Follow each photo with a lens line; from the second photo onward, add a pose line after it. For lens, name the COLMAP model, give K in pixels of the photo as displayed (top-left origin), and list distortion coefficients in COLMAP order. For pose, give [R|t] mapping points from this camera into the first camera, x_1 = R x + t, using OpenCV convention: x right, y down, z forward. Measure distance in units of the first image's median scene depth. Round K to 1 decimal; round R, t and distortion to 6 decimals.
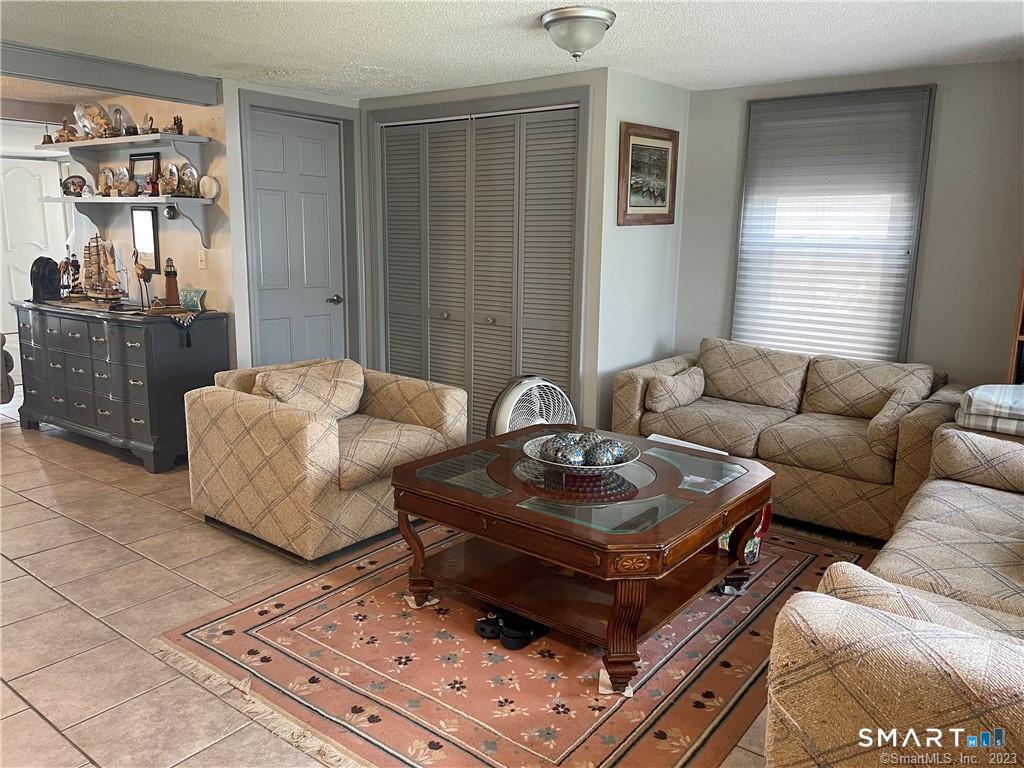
lens RADIAL K [[780.4, 0, 514.0], [0, 780.4, 384.4], [0, 0, 1]] dist [0.037510, -0.020378]
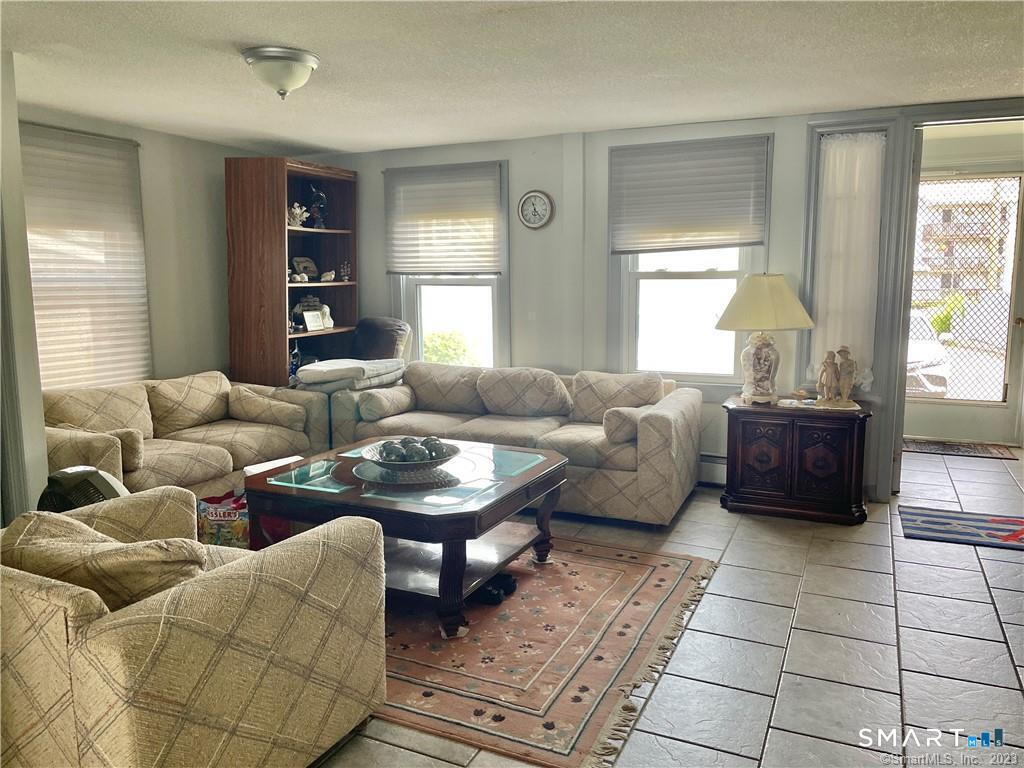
lens RADIAL K [[780.4, 0, 513.7], [0, 780.4, 379.5], [0, 0, 1]] dist [0.037510, -0.020378]
pose [[-0.221017, -0.149158, 0.963796, -1.042399], [0.188075, 0.963167, 0.192190, -0.212463], [-0.956964, 0.223743, -0.184823, 1.017459]]
